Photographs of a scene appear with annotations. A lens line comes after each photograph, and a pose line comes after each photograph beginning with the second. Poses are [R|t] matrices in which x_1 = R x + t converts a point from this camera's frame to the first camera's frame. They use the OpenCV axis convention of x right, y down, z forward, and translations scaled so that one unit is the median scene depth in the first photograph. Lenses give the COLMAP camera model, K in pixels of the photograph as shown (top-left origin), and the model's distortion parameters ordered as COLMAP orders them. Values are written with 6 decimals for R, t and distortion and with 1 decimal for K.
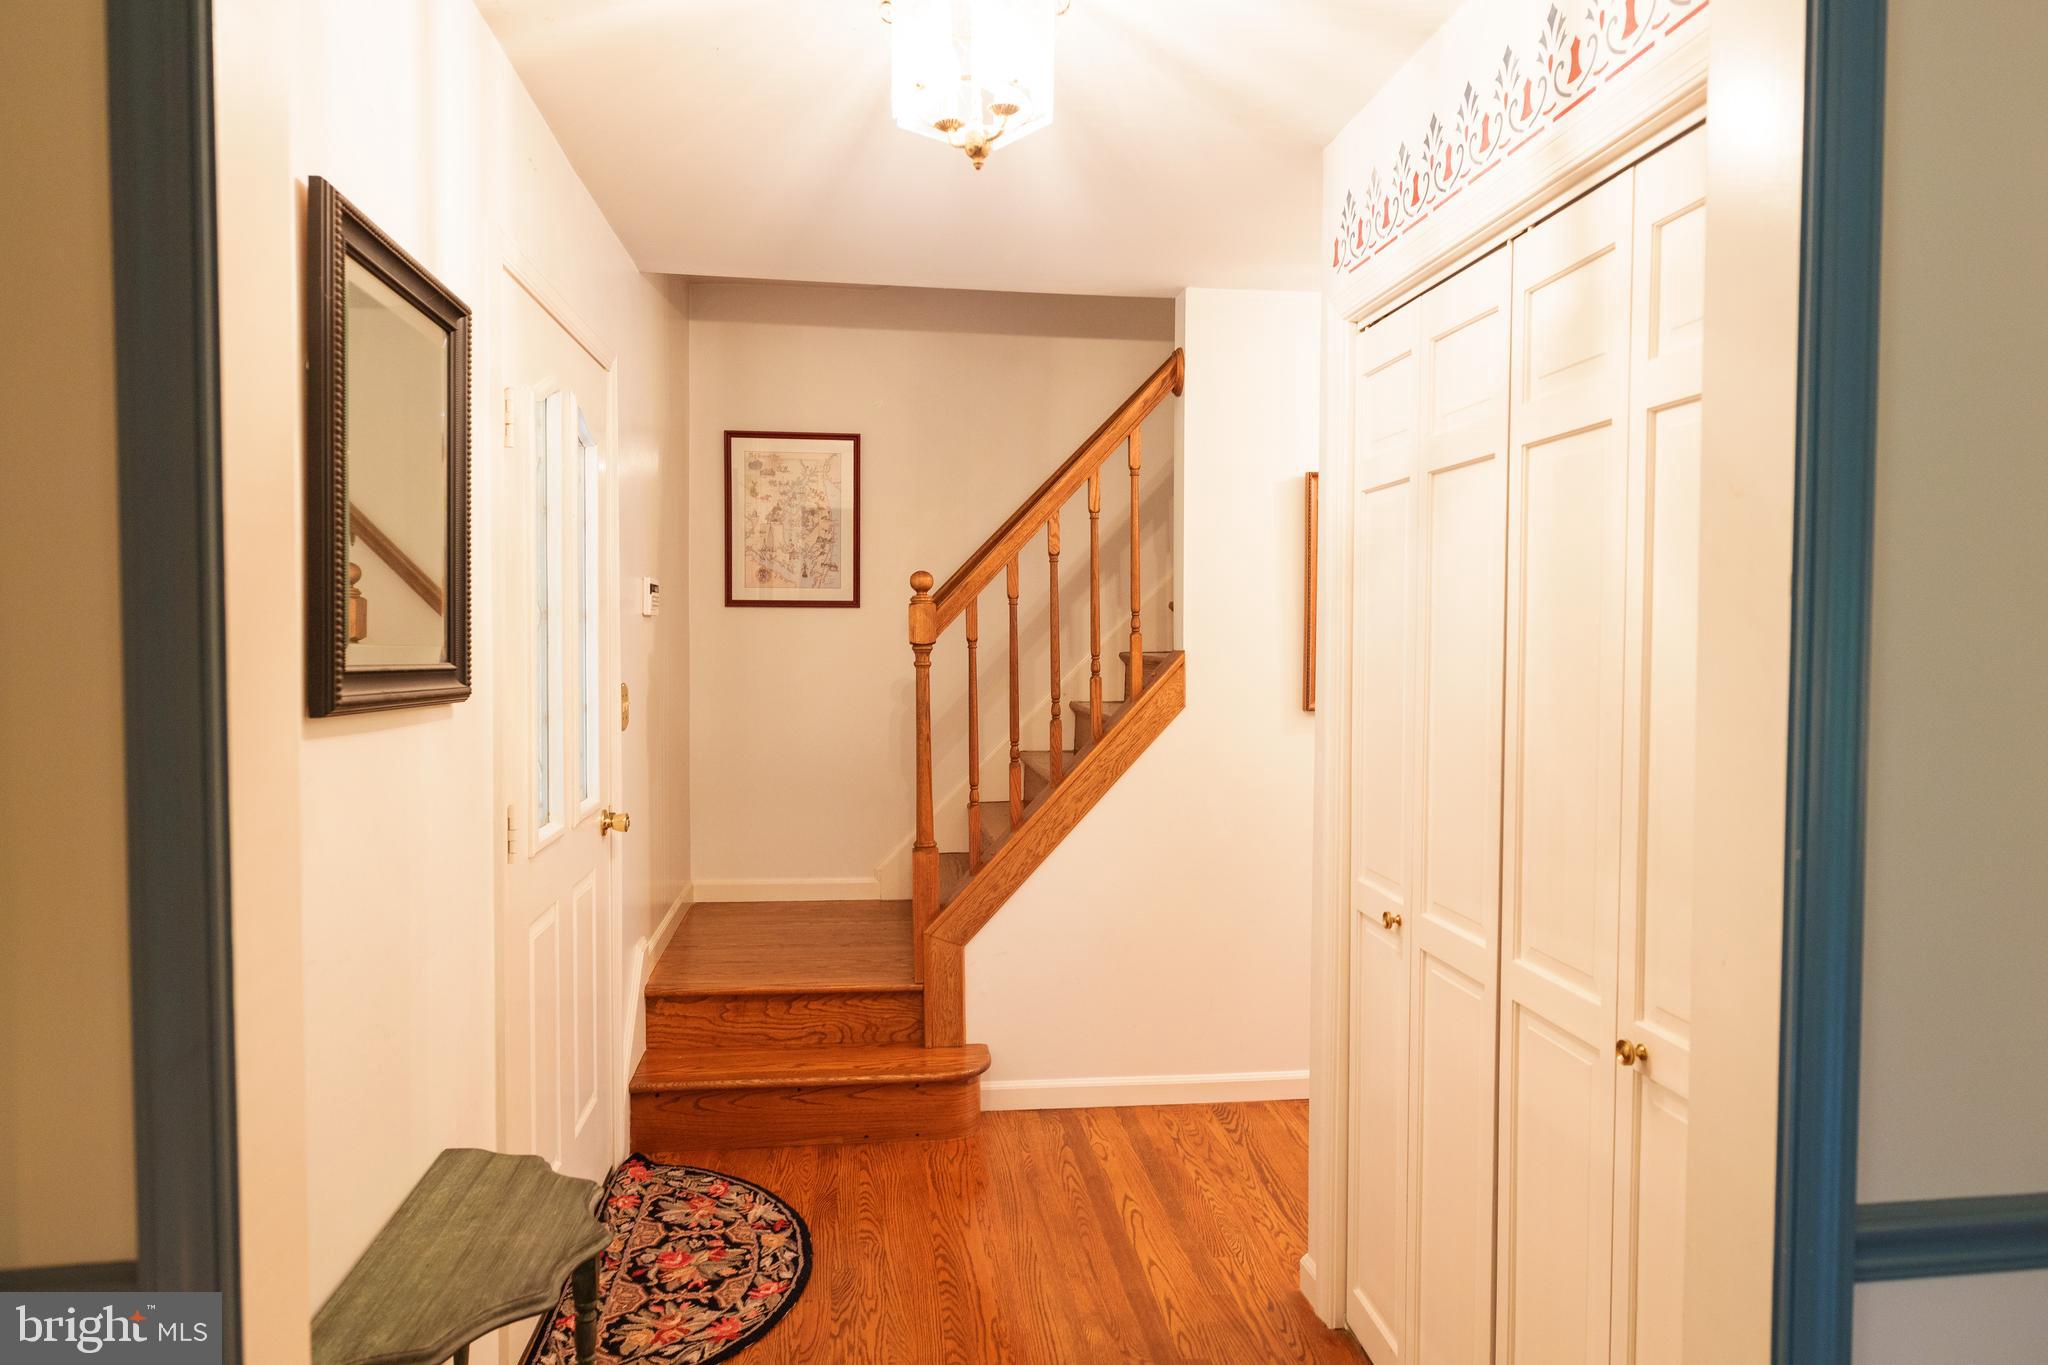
lens RADIAL K [[1212.4, 0, 1016.6], [0, 1212.4, 678.2], [0, 0, 1]] dist [0.003670, -0.003303]
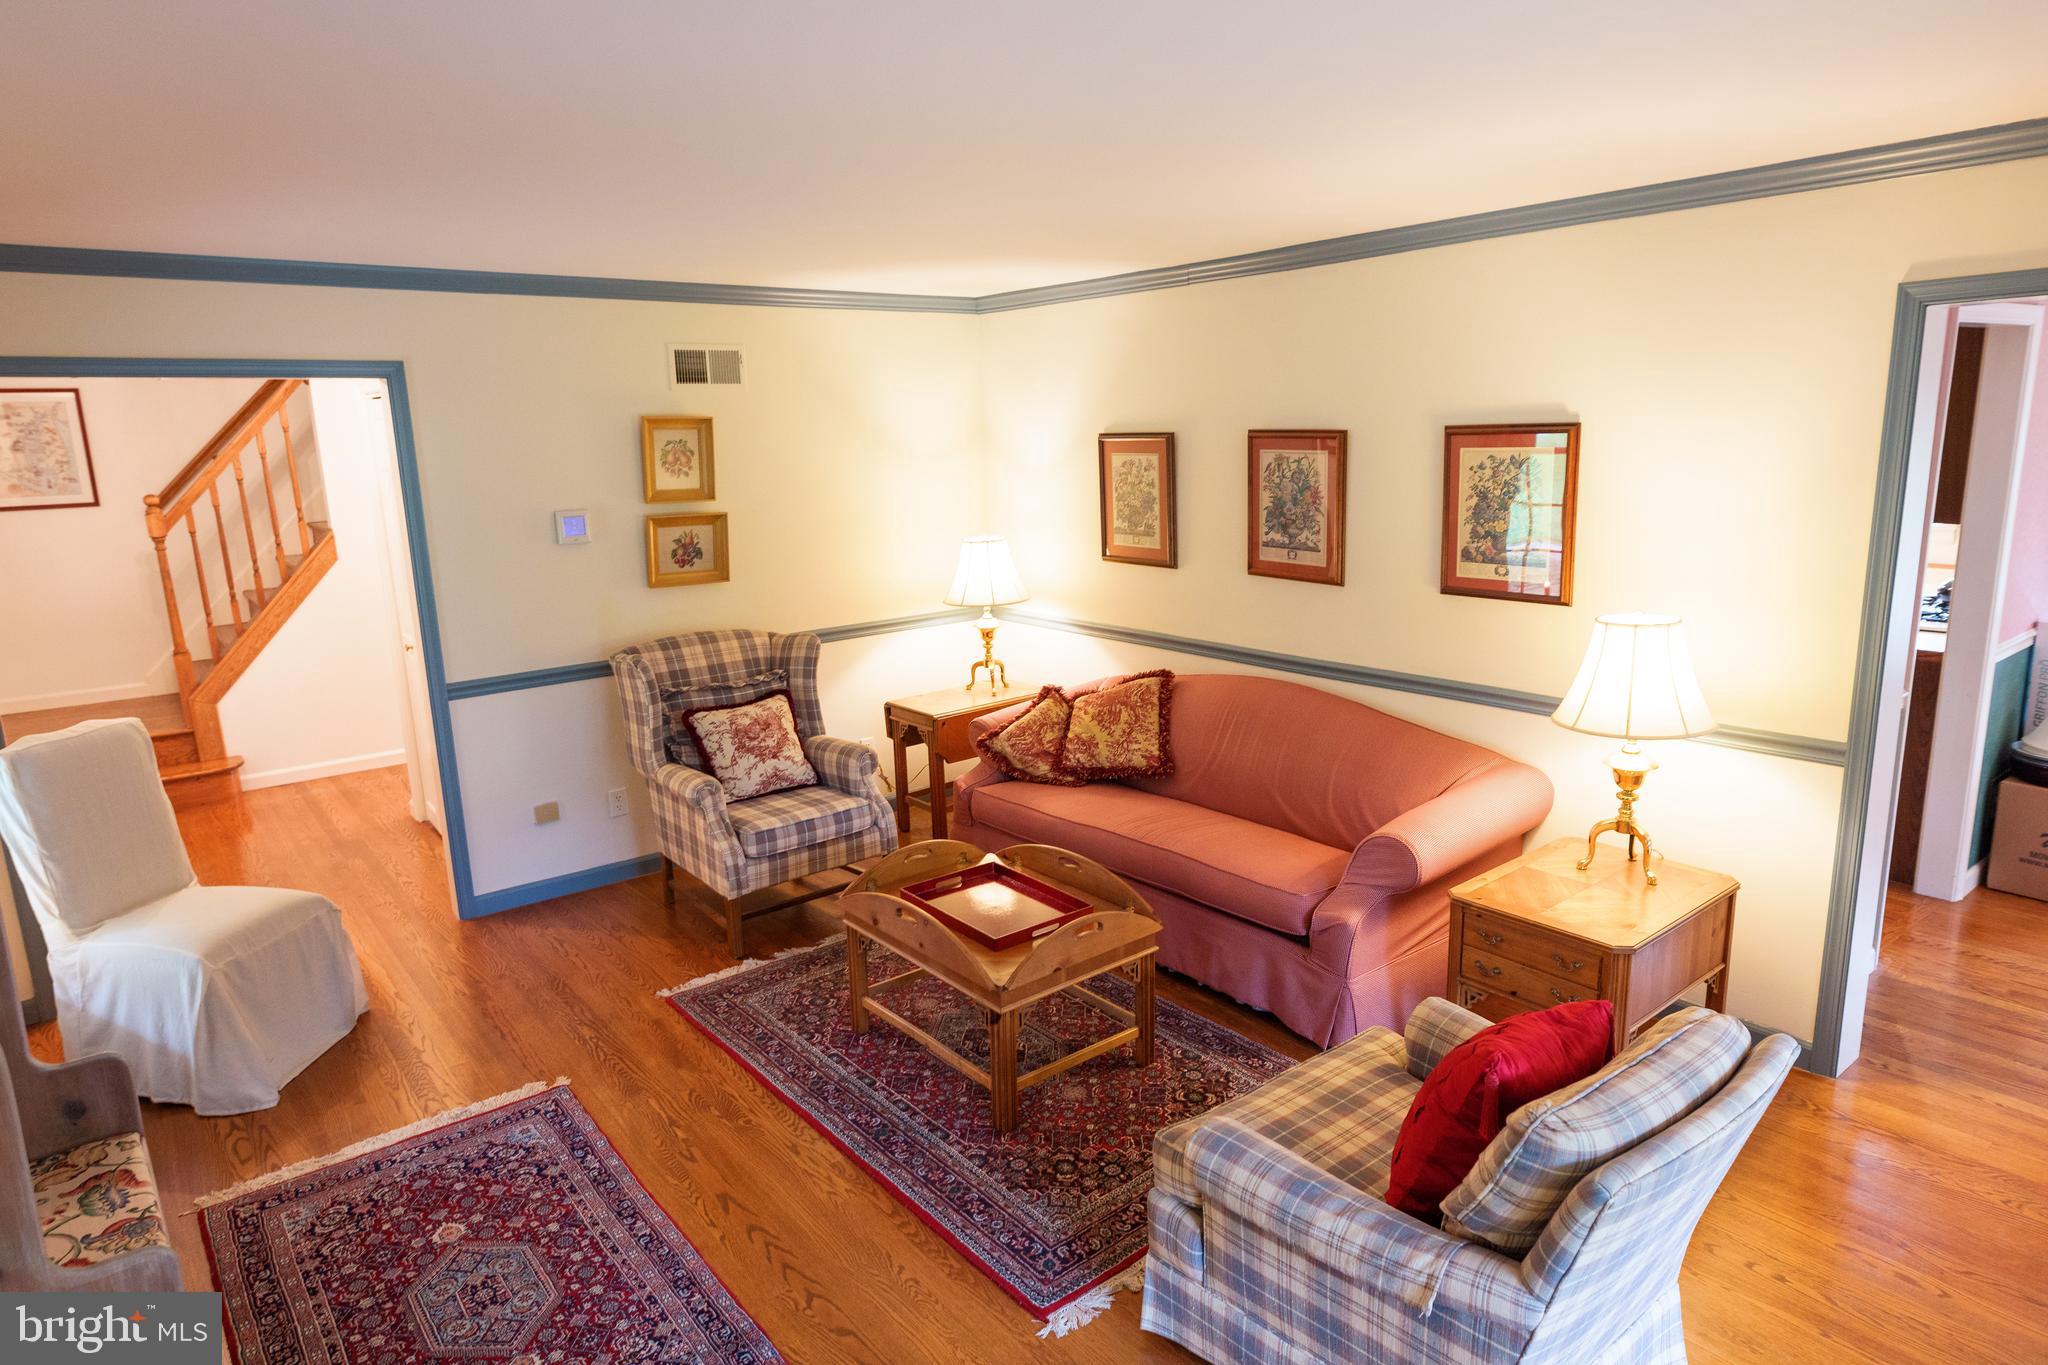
lens RADIAL K [[1212.4, 0, 1021.3], [0, 1212.4, 670.9], [0, 0, 1]] dist [0.003670, -0.003303]
pose [[0.853394, -0.136756, 0.503008, 0.075452], [0.051655, 0.982409, 0.179456, -0.087900], [-0.518701, -0.127164, 0.845446, -1.122676]]
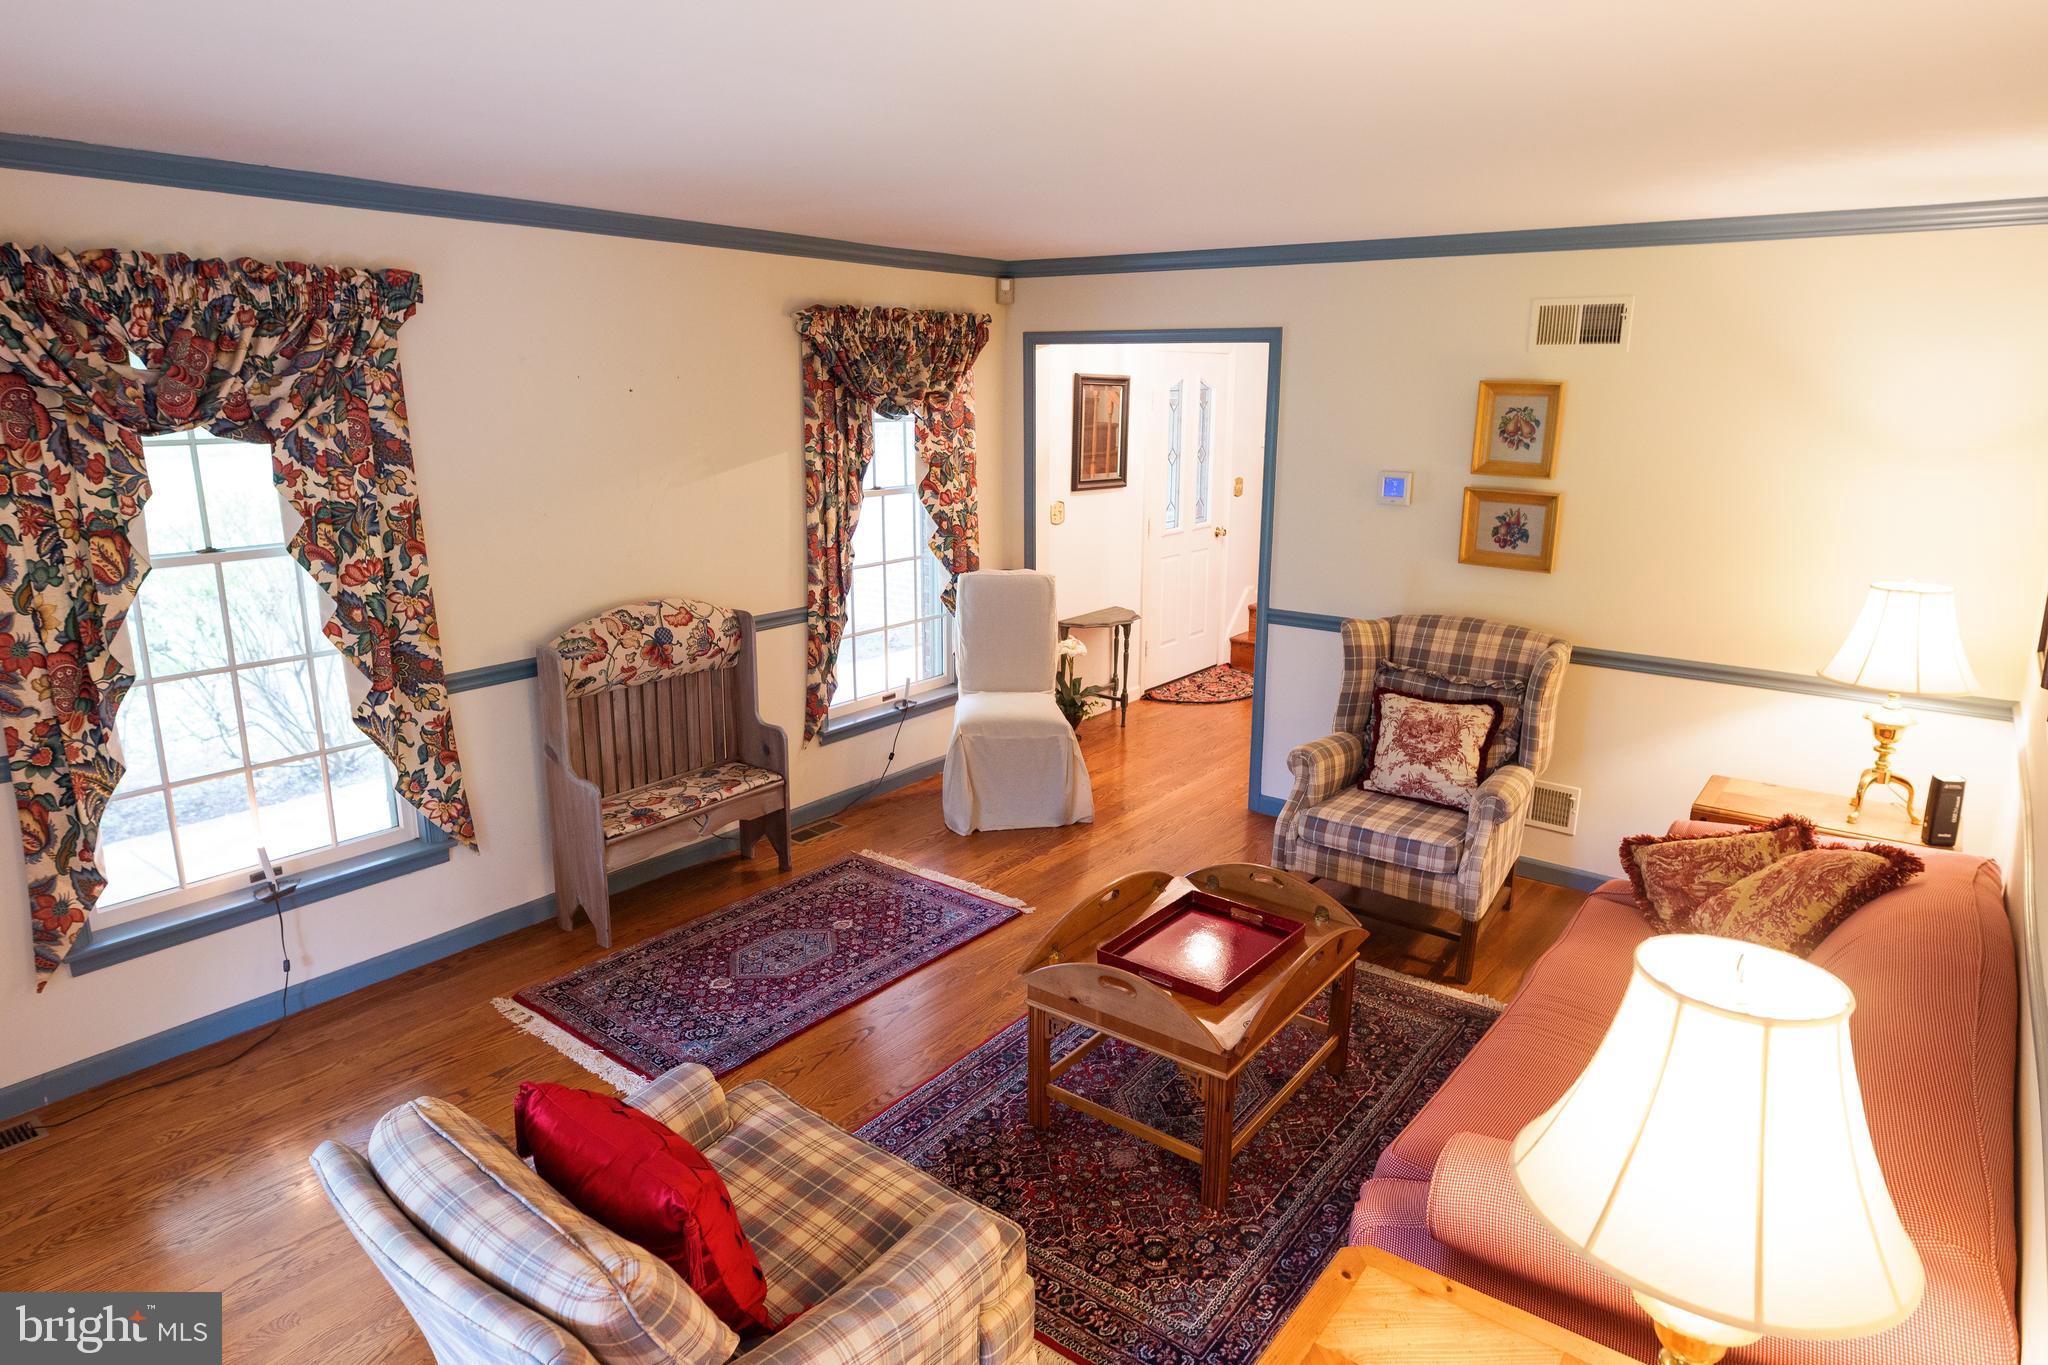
lens RADIAL K [[1212.4, 0, 1010.9], [0, 1212.4, 665.0], [0, 0, 1]] dist [0.003670, -0.003303]
pose [[0.707193, 0.157190, -0.689326, 1.016222], [-0.025811, 0.980062, 0.197008, -0.091395], [0.706550, -0.121531, 0.697150, -0.983815]]
